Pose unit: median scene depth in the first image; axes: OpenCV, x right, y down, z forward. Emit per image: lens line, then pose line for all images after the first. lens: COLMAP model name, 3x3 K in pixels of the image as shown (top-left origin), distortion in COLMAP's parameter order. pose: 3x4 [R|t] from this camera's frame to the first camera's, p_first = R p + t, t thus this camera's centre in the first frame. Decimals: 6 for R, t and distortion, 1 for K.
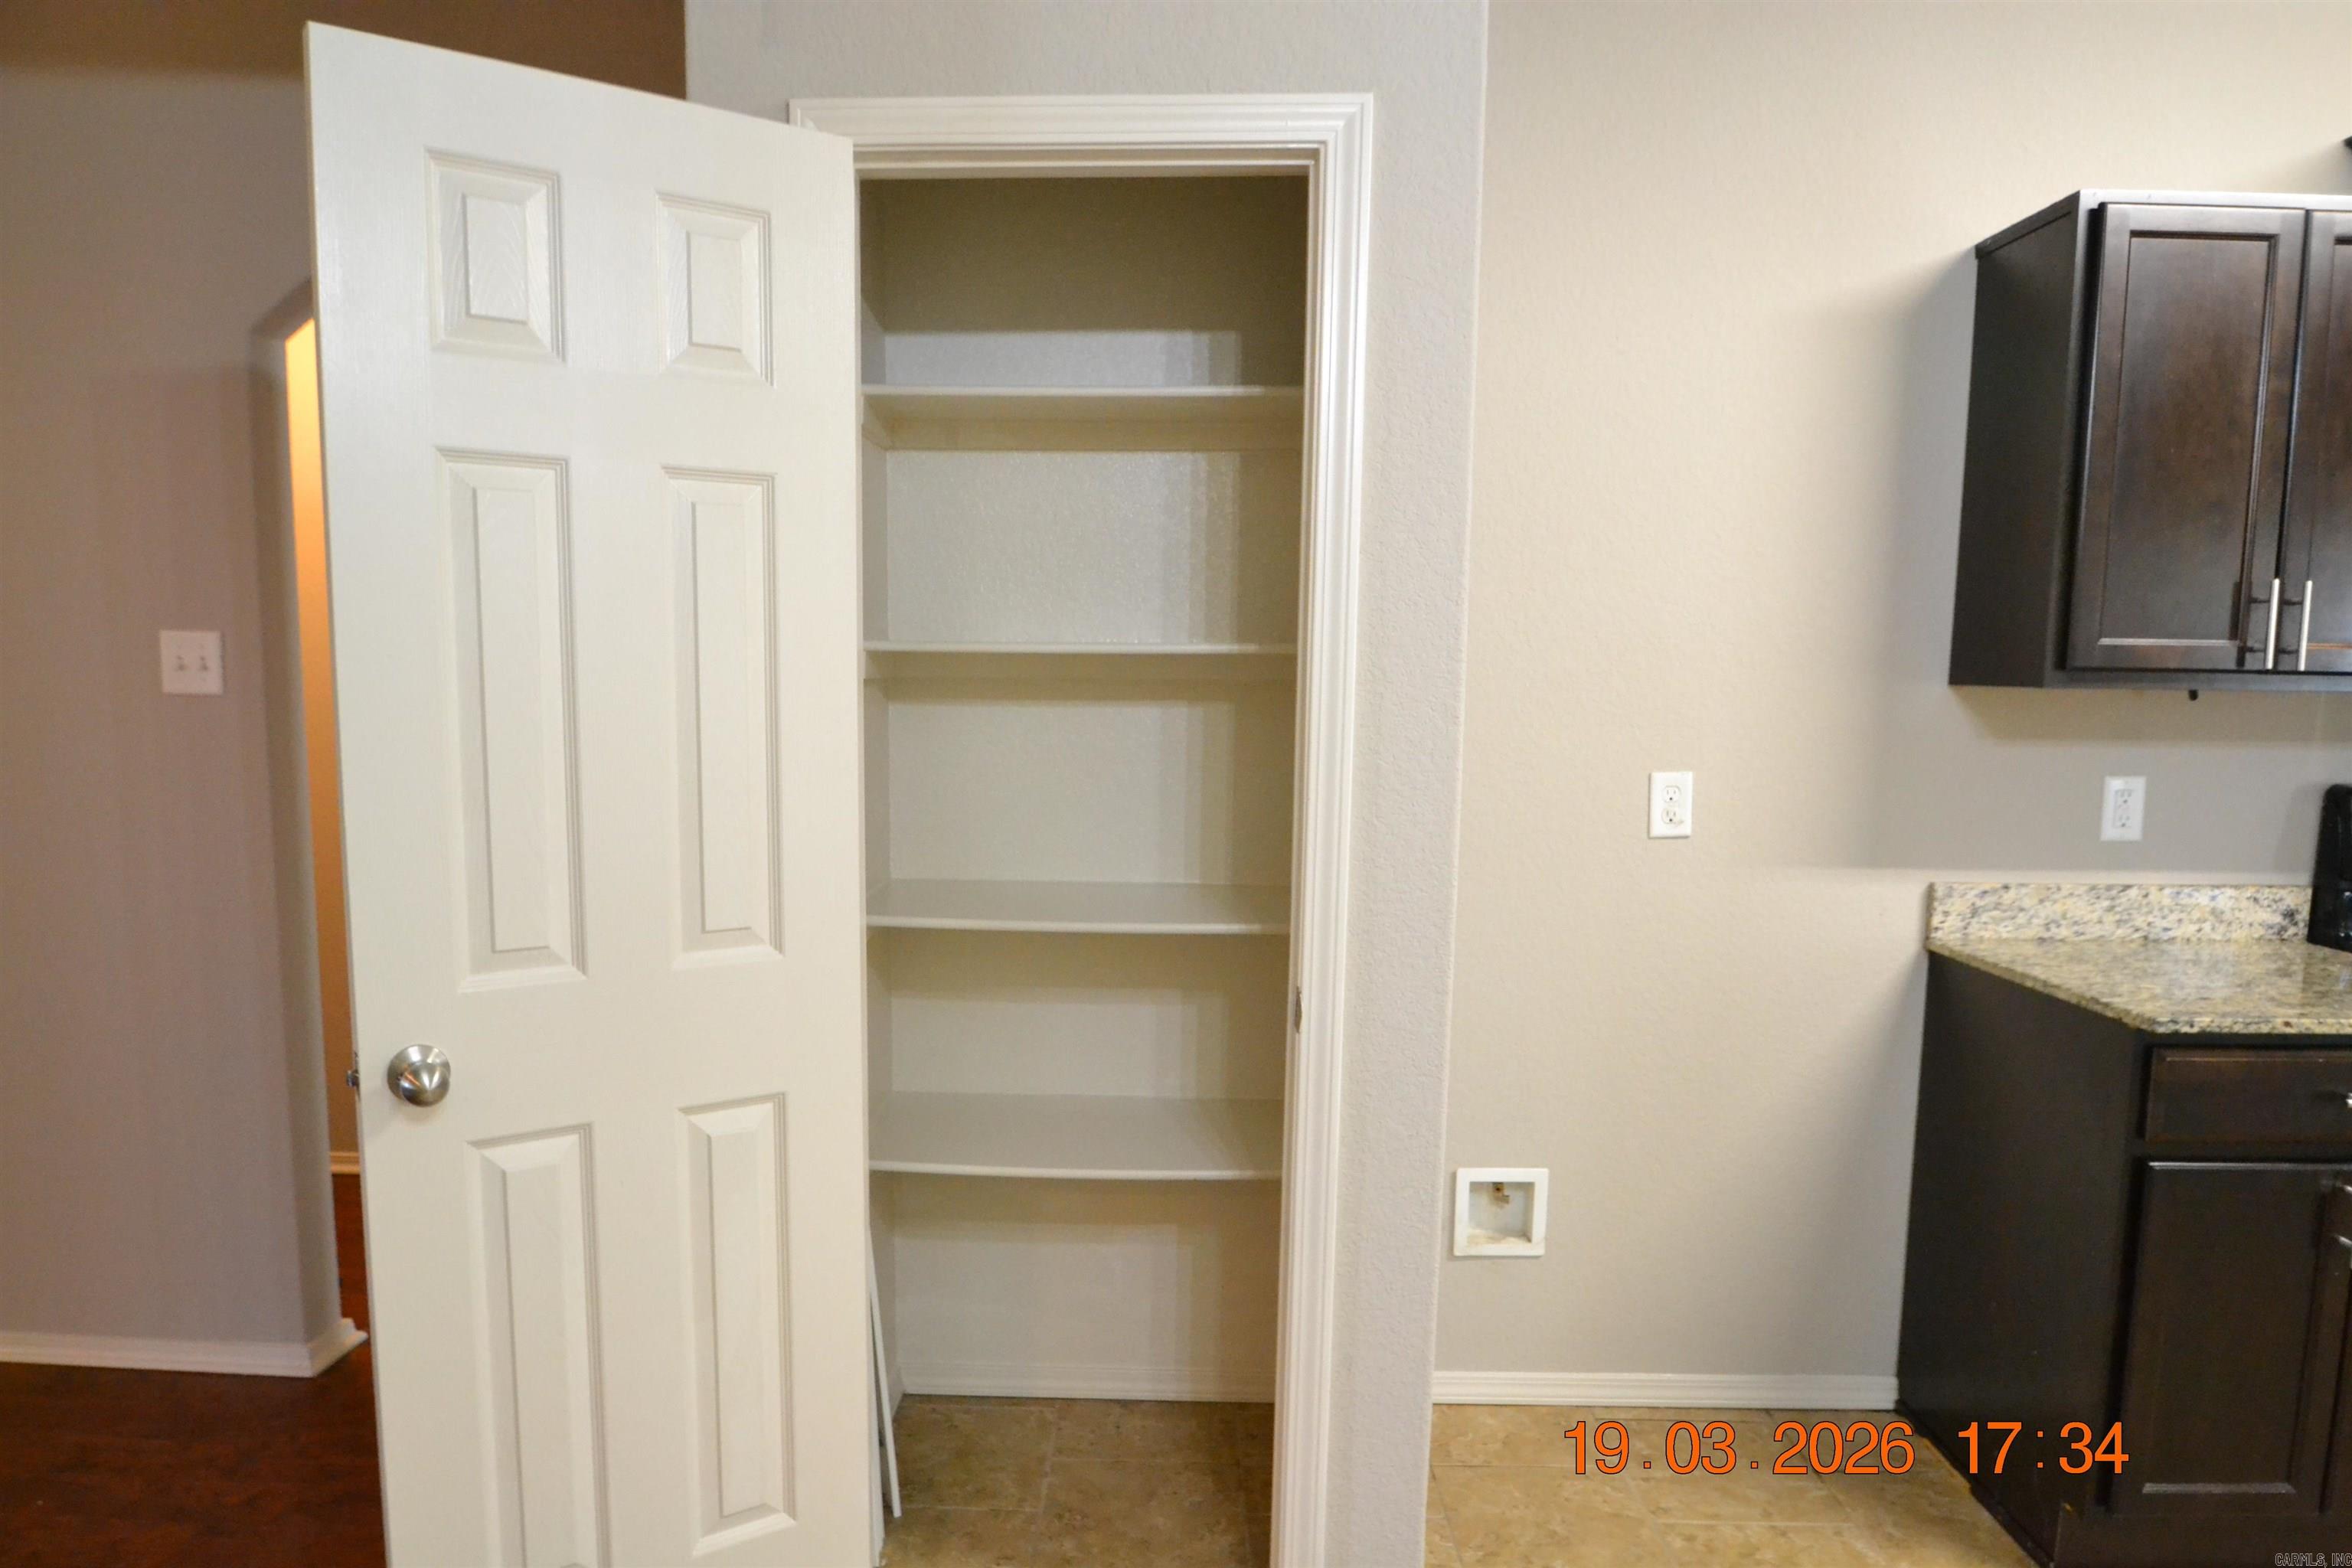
lens RADIAL K [[1476.4, 0, 1109.1], [0, 1476.4, 841.5], [0, 0, 1]] dist [-0.017033, -0.010276]
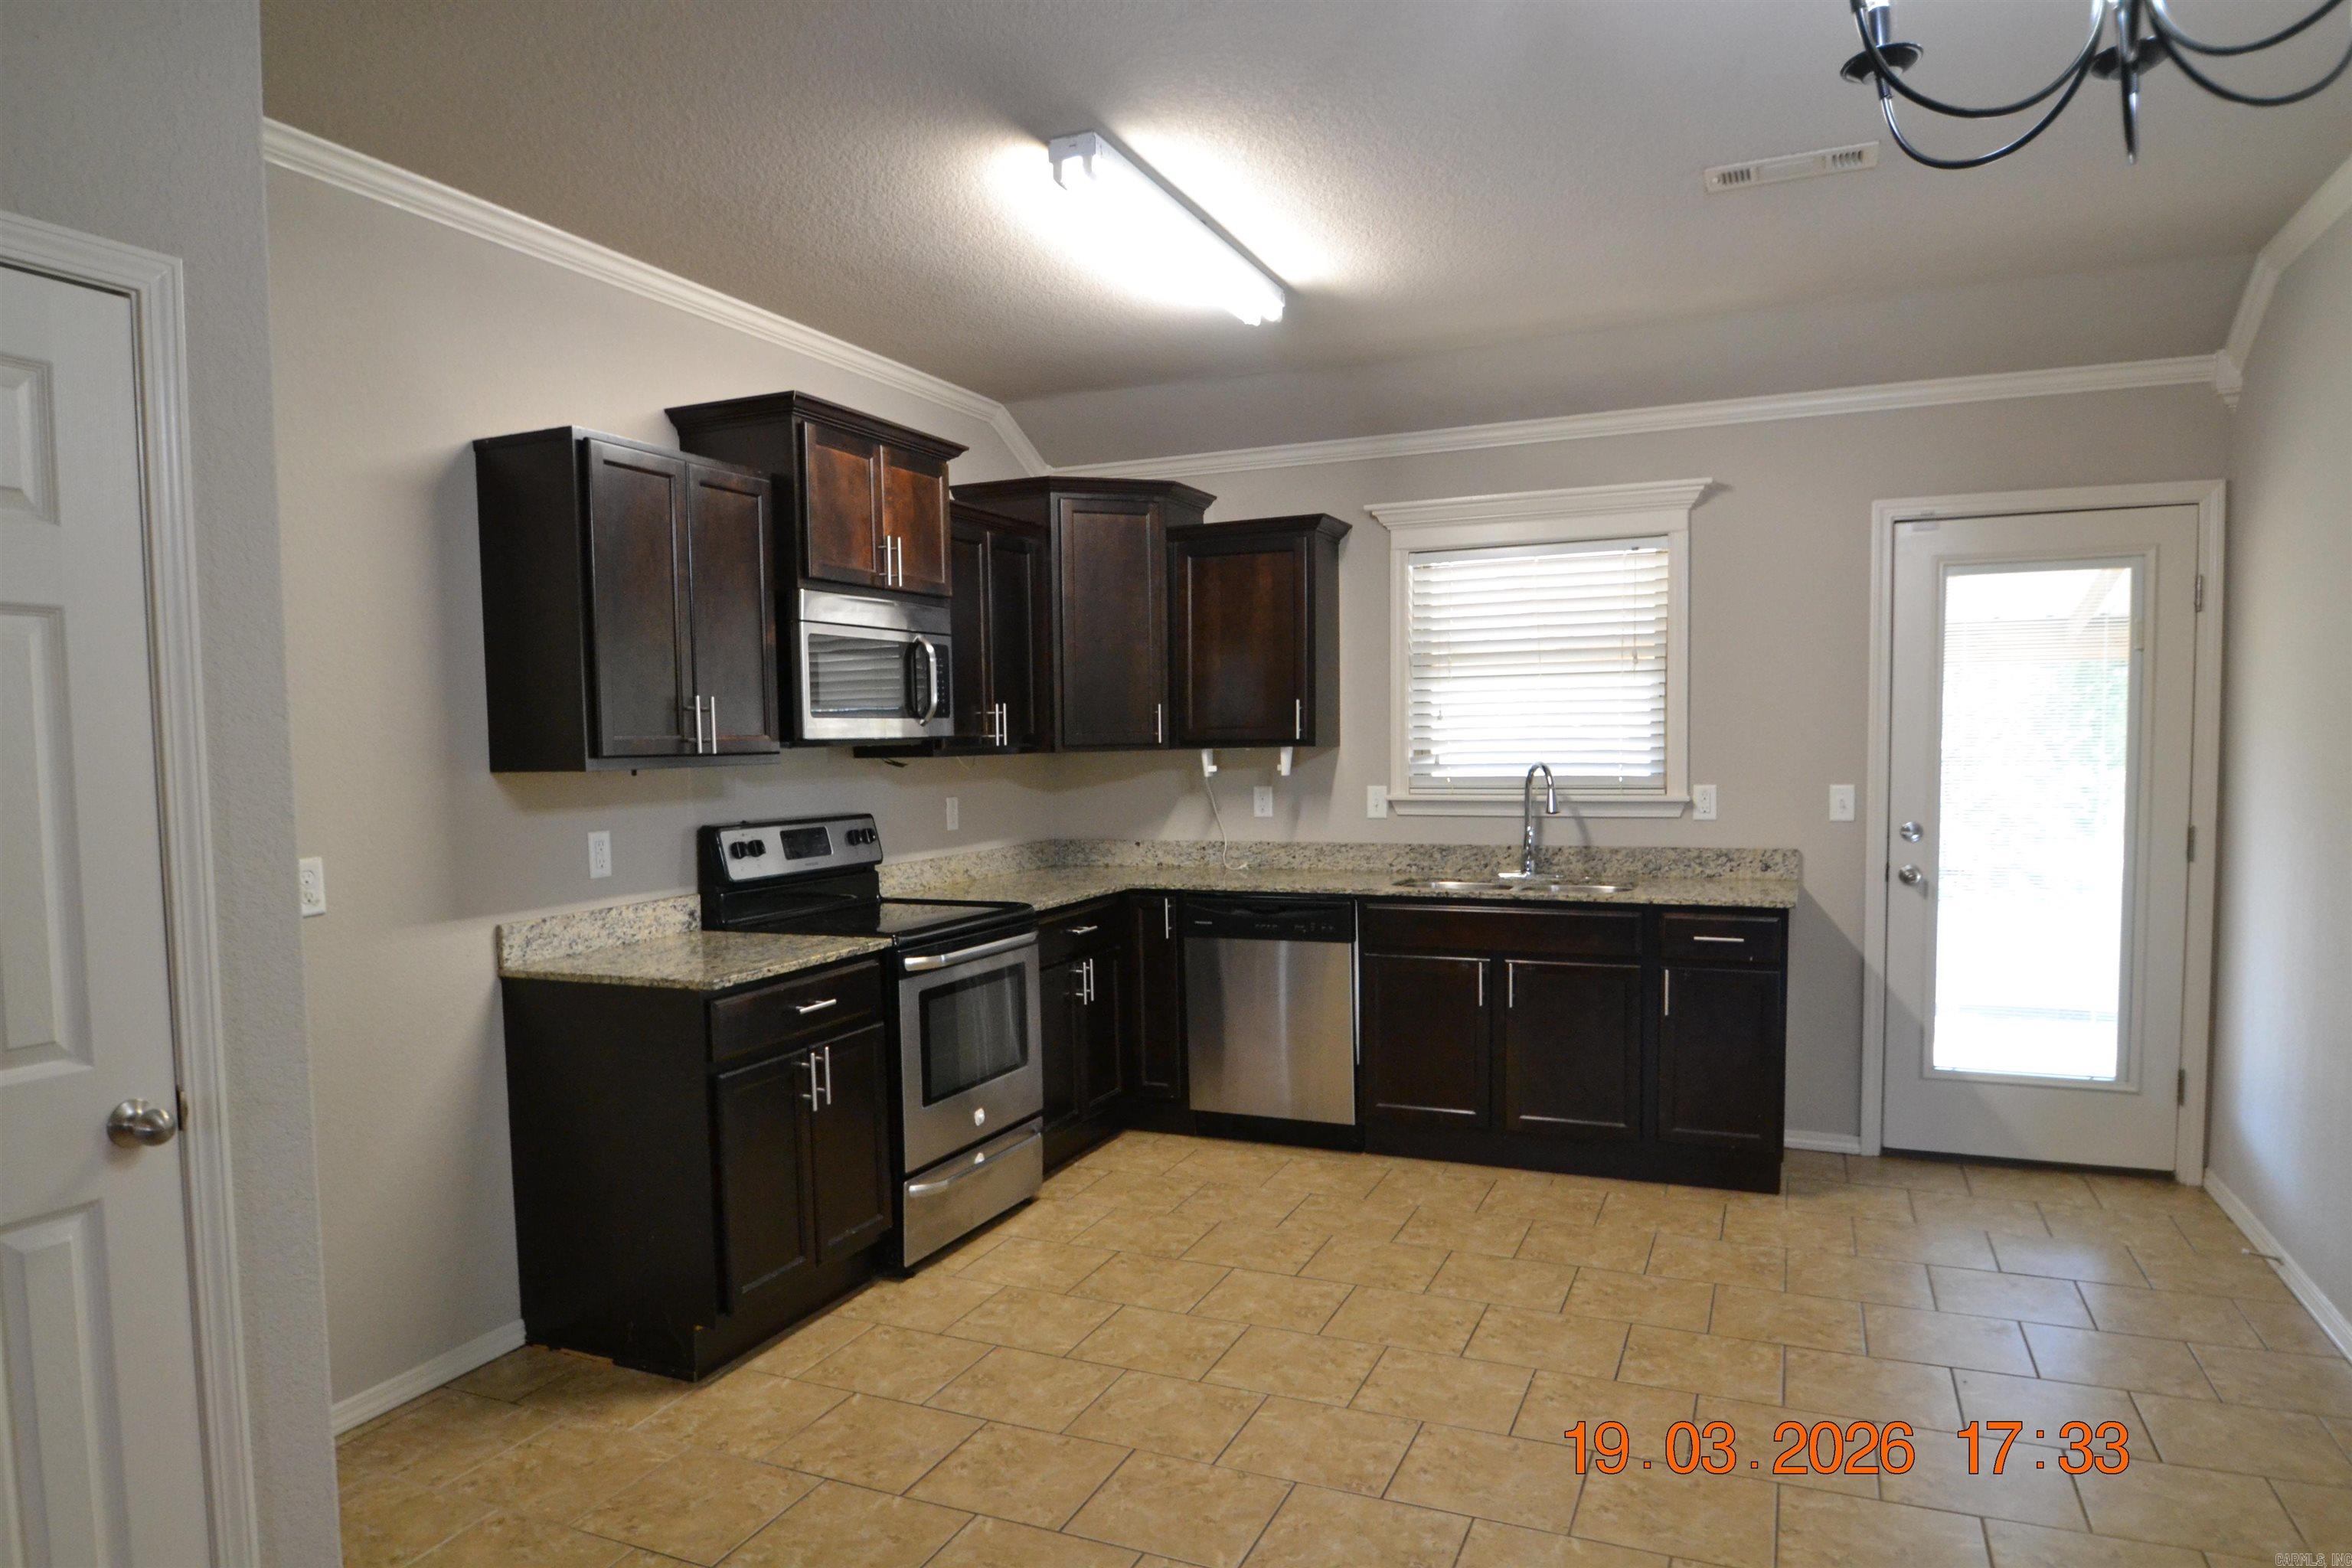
lens RADIAL K [[1476.4, 0, 1126.9], [0, 1476.4, 837.6], [0, 0, 1]] dist [-0.017033, -0.010276]
pose [[0.383615, -0.077498, 0.920236, -0.413856], [0.133830, 0.990619, 0.027636, -0.009762], [-0.913745, 0.112554, 0.390388, -0.017657]]
